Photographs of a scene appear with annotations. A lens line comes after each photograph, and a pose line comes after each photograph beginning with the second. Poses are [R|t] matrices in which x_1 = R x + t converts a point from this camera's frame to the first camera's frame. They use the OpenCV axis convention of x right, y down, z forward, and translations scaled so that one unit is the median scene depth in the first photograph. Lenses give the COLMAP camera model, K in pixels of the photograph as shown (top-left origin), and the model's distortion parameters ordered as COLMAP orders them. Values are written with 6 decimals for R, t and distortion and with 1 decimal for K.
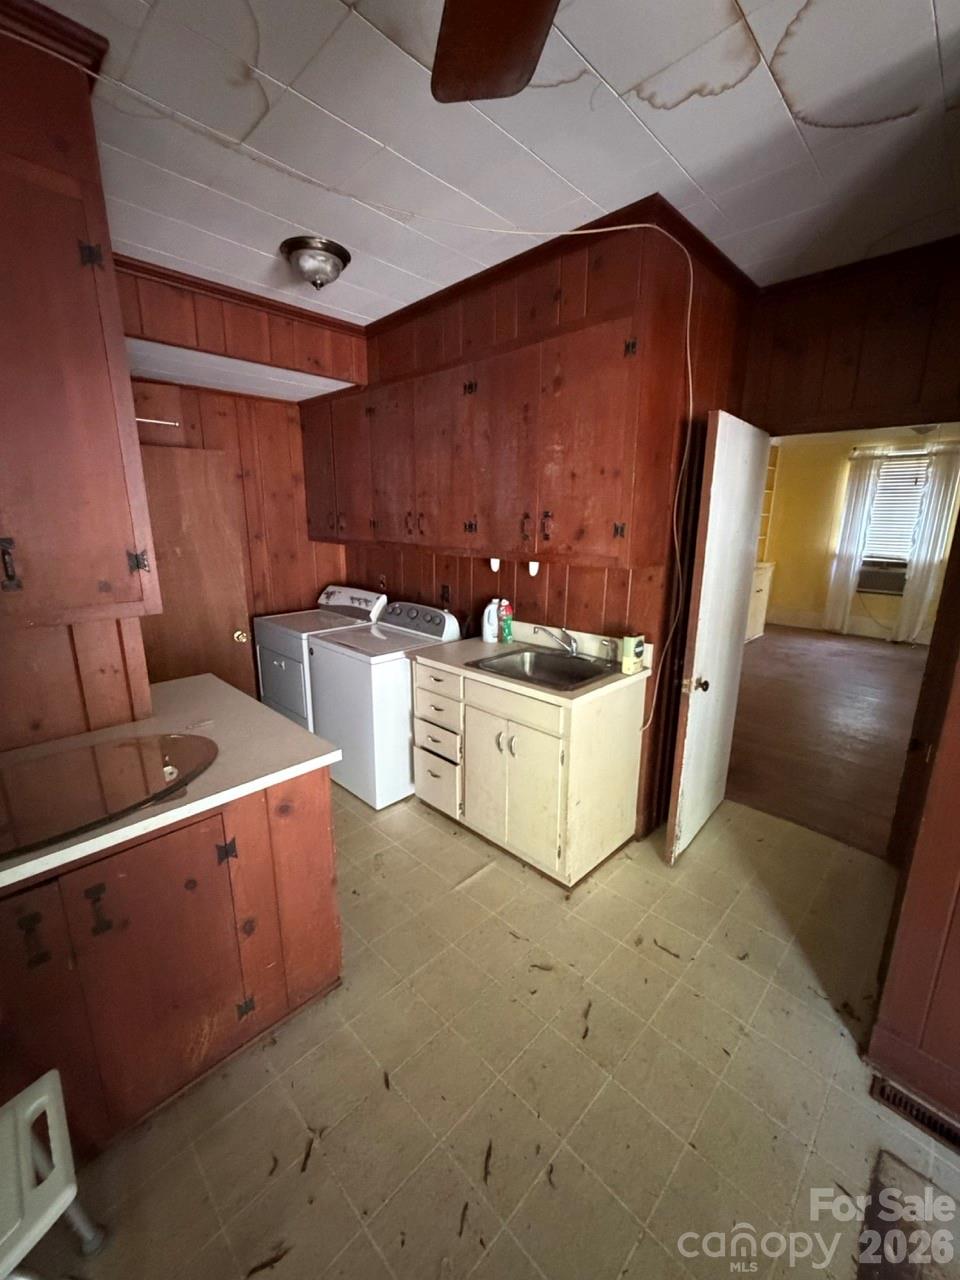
lens RADIAL K [[513.1, 0, 480.4], [0, 513.1, 636.7], [0, 0, 1]] dist [0.001933, 0.000169]
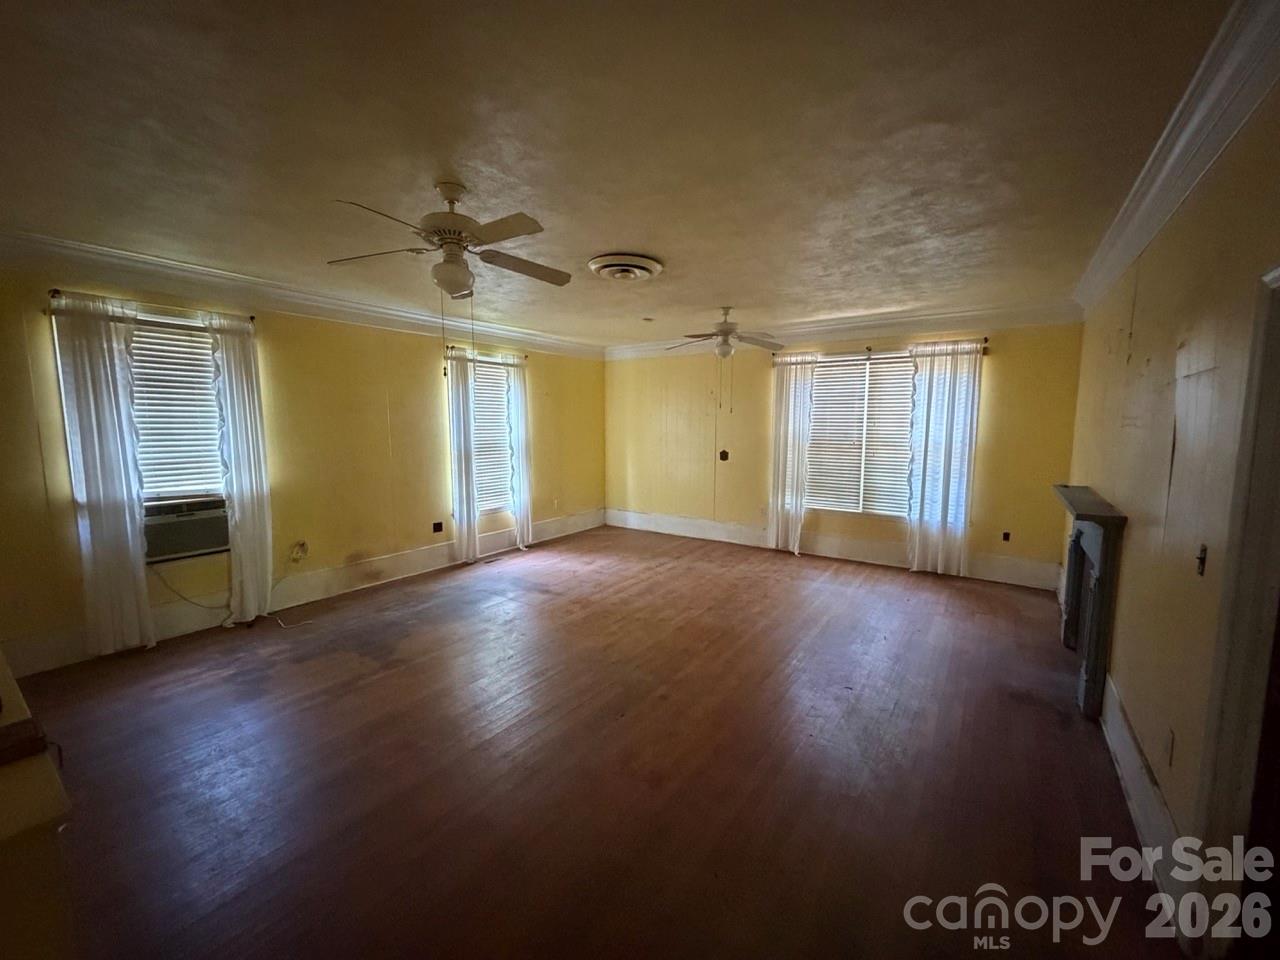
lens RADIAL K [[513.1, 0, 640.8], [0, 513.1, 477.3], [0, 0, 1]] dist [0.001933, 0.000169]
pose [[-0.165405, -0.106989, 0.980405, 0.138960], [0.227829, 0.963064, 0.143534, -0.141126], [-0.959549, 0.247106, -0.134921, 0.583524]]
